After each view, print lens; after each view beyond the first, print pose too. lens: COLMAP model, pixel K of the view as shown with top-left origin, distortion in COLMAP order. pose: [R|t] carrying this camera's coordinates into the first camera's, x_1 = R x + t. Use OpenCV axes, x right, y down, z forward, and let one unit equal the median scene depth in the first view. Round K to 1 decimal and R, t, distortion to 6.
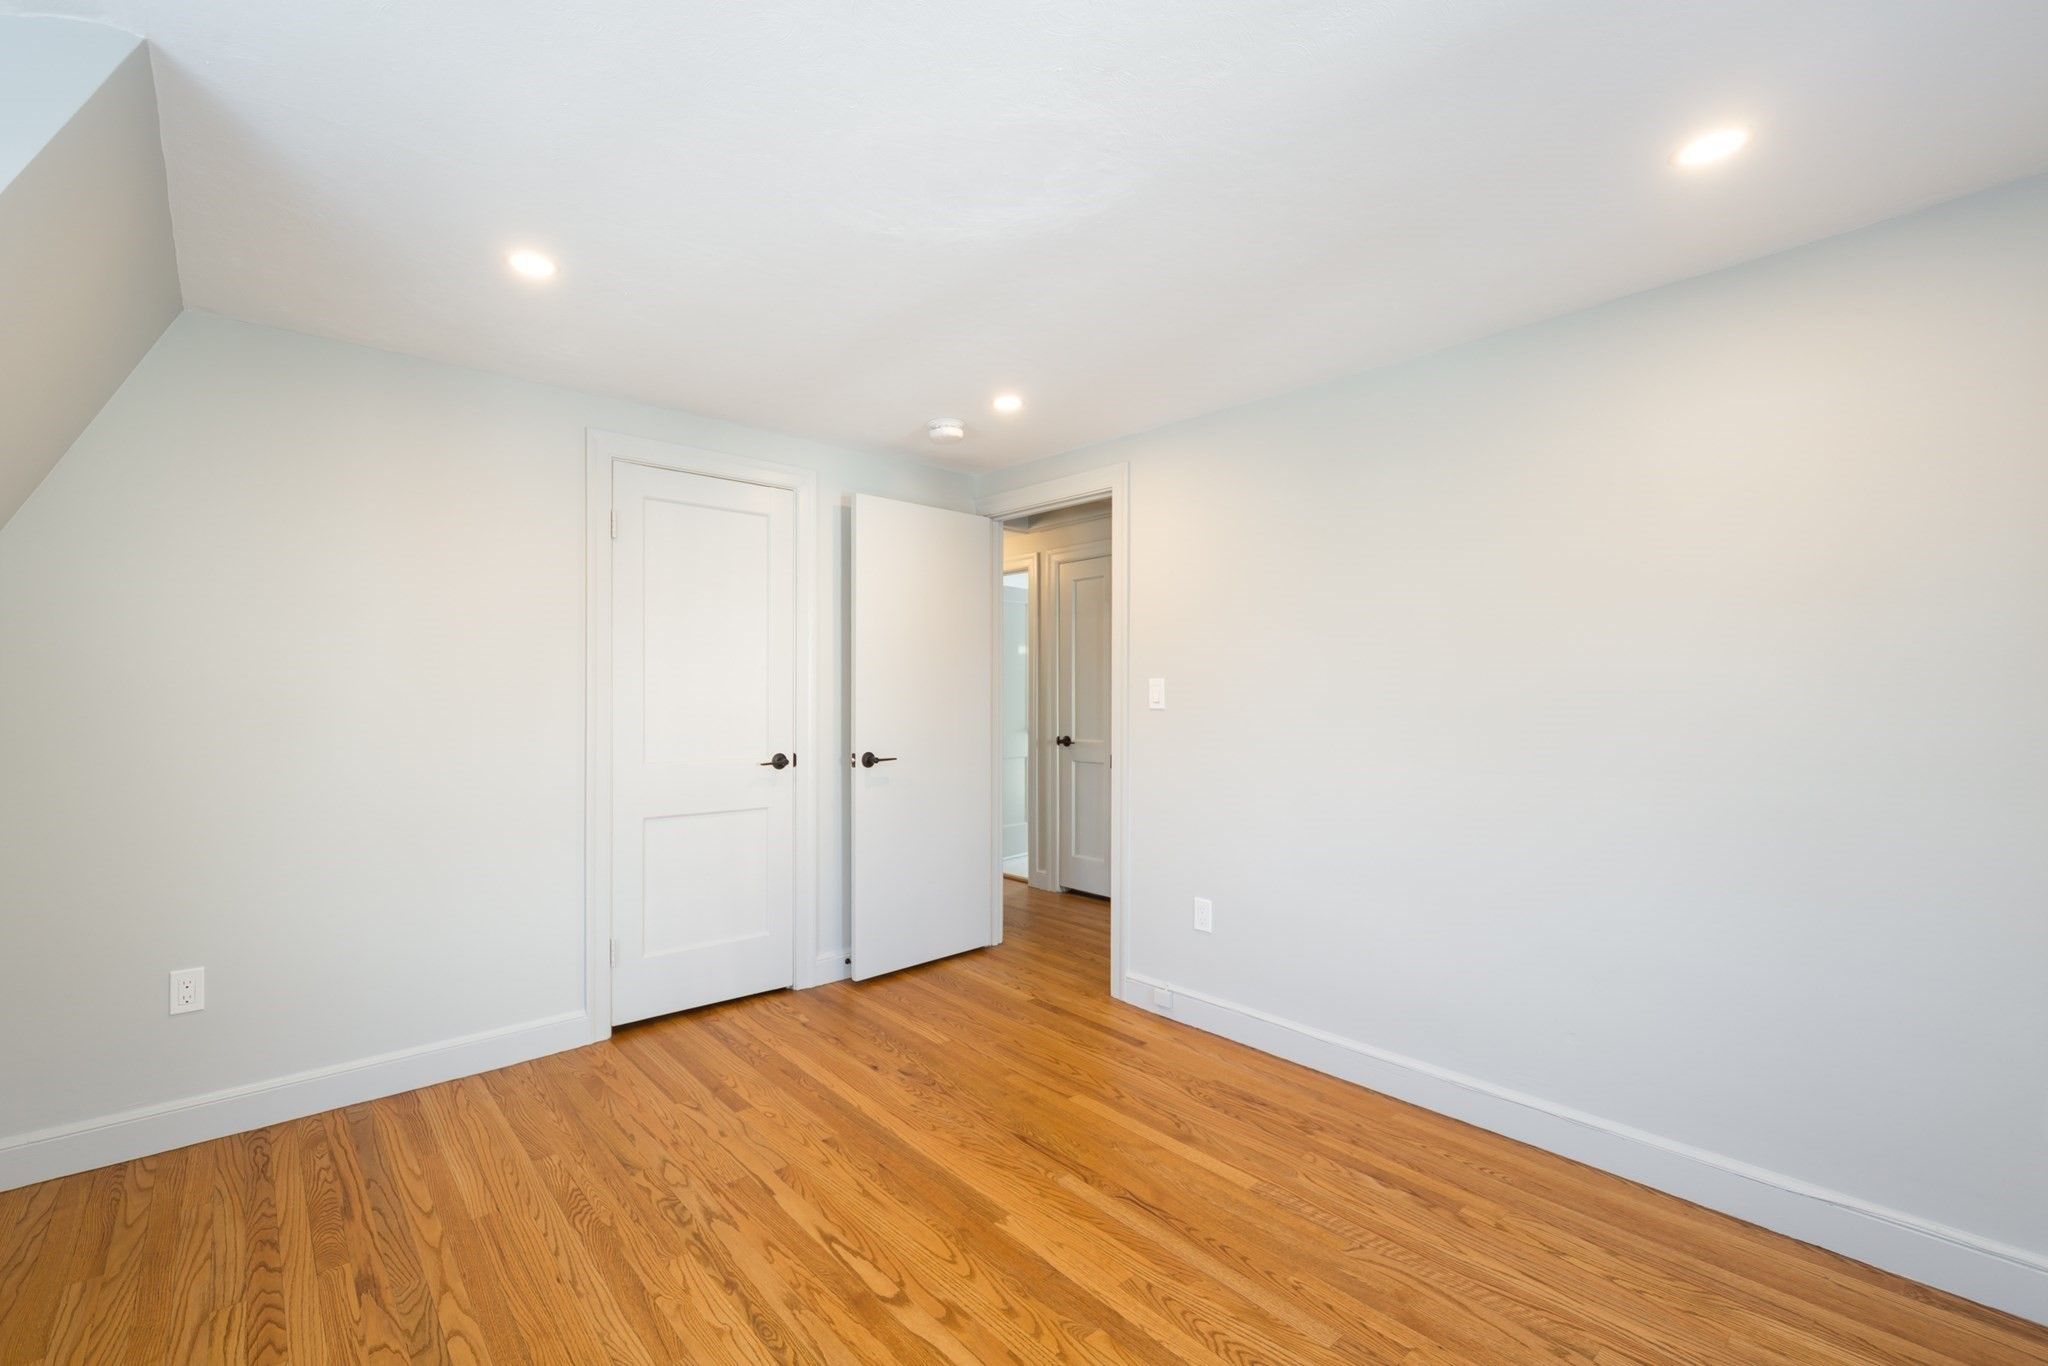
lens RADIAL K [[853.9, 0, 1018.9], [0, 853.9, 684.2], [0, 0, 1]] dist [0.007897, 0.000509]
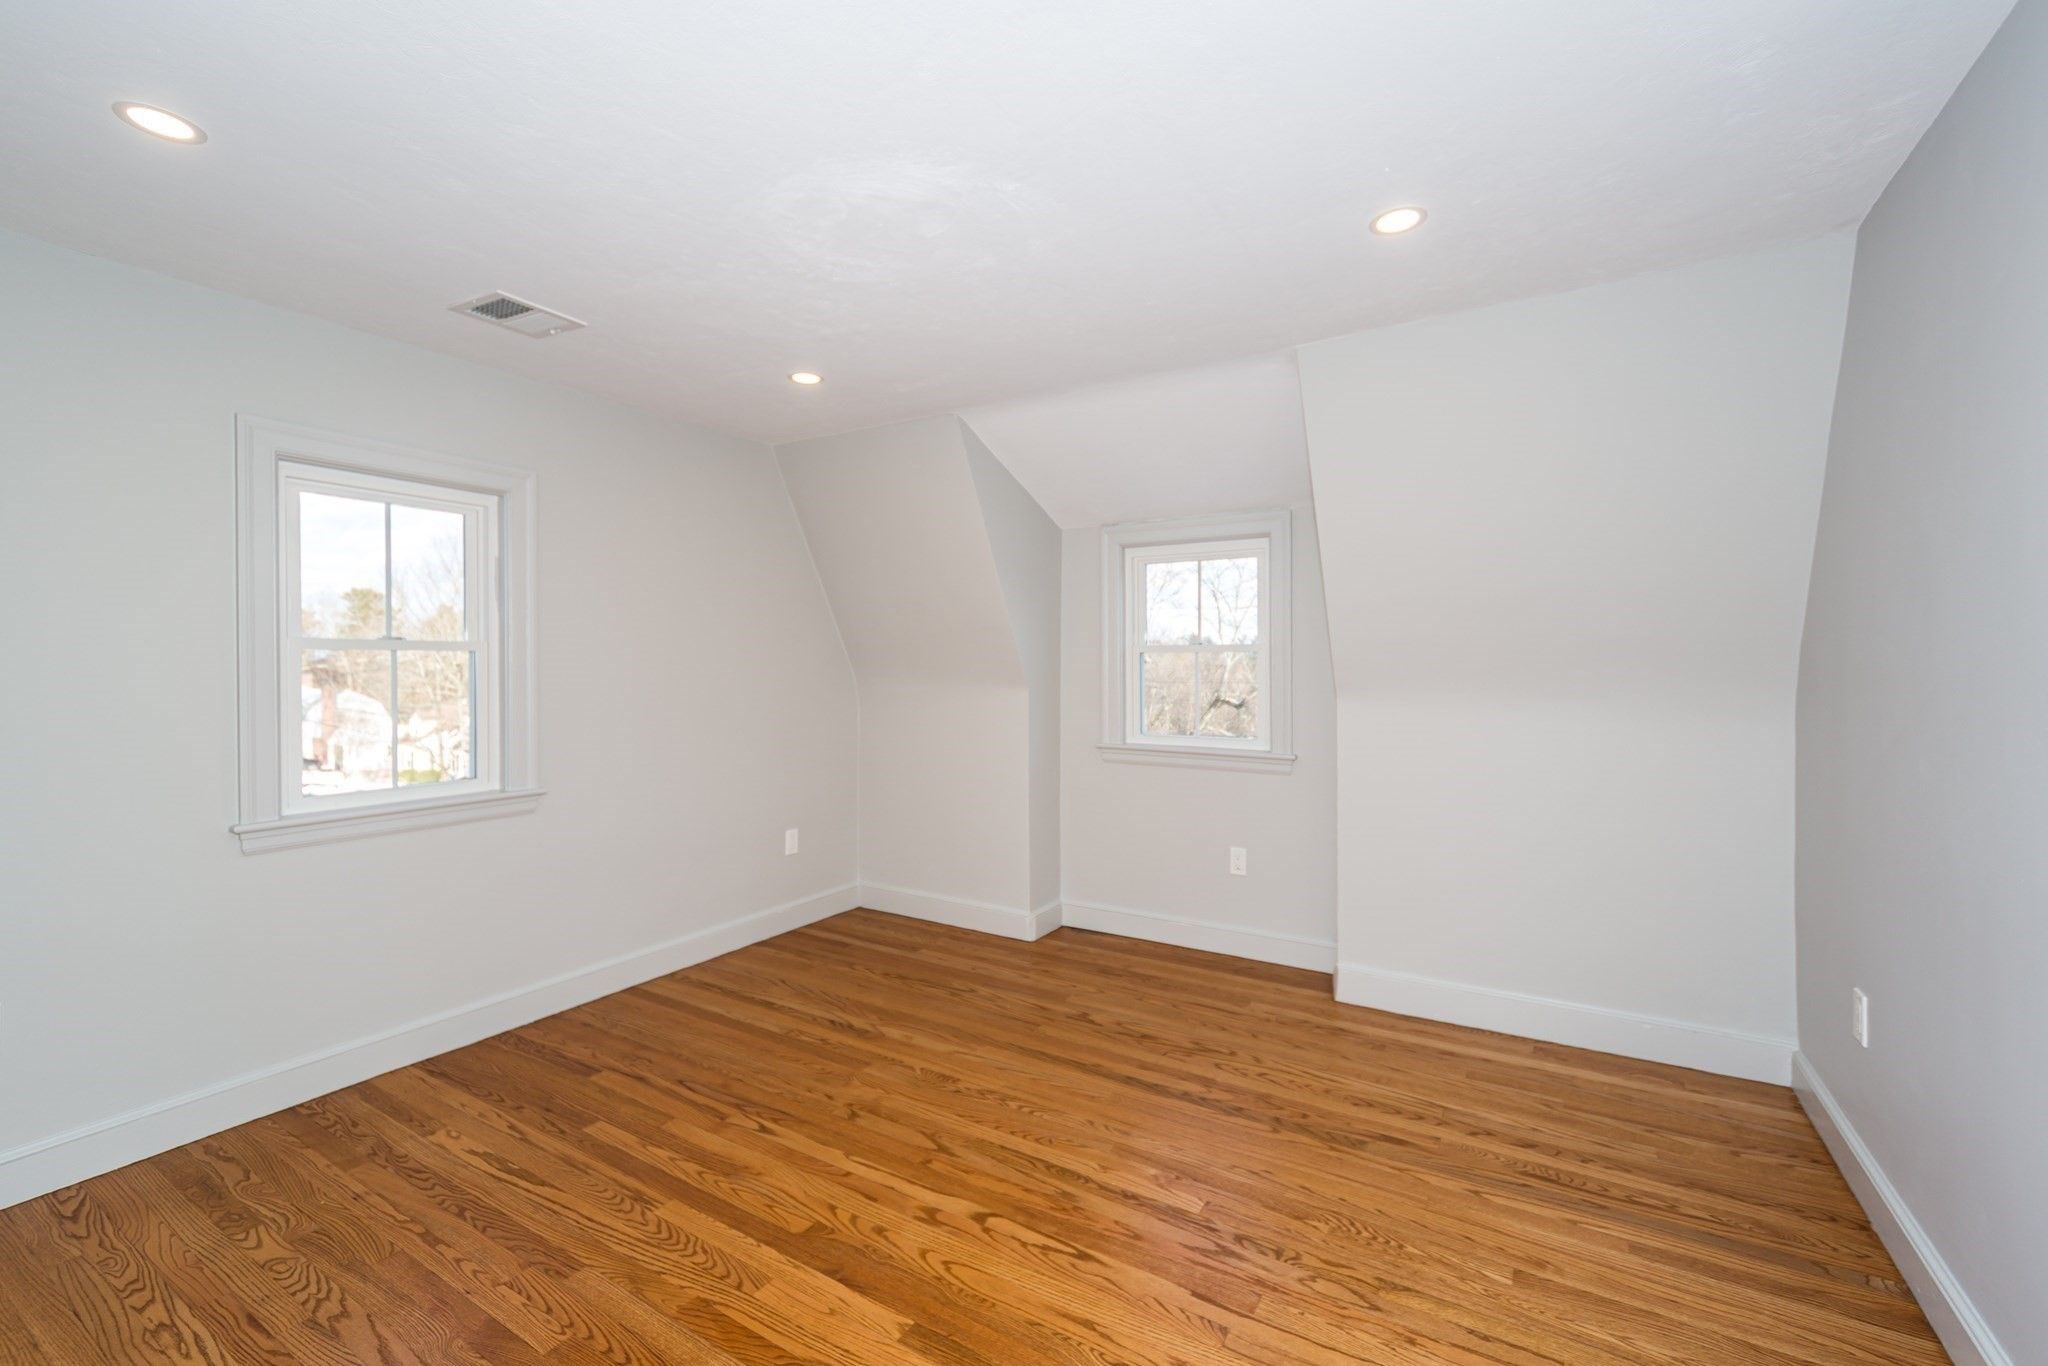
lens RADIAL K [[853.9, 0, 1028.6], [0, 853.9, 680.4], [0, 0, 1]] dist [0.007897, 0.000509]
pose [[-0.965803, 0.006084, -0.259207, 0.085173], [0.005285, 0.999979, 0.003779, 0.010502], [0.259224, 0.002280, -0.965814, 2.073289]]
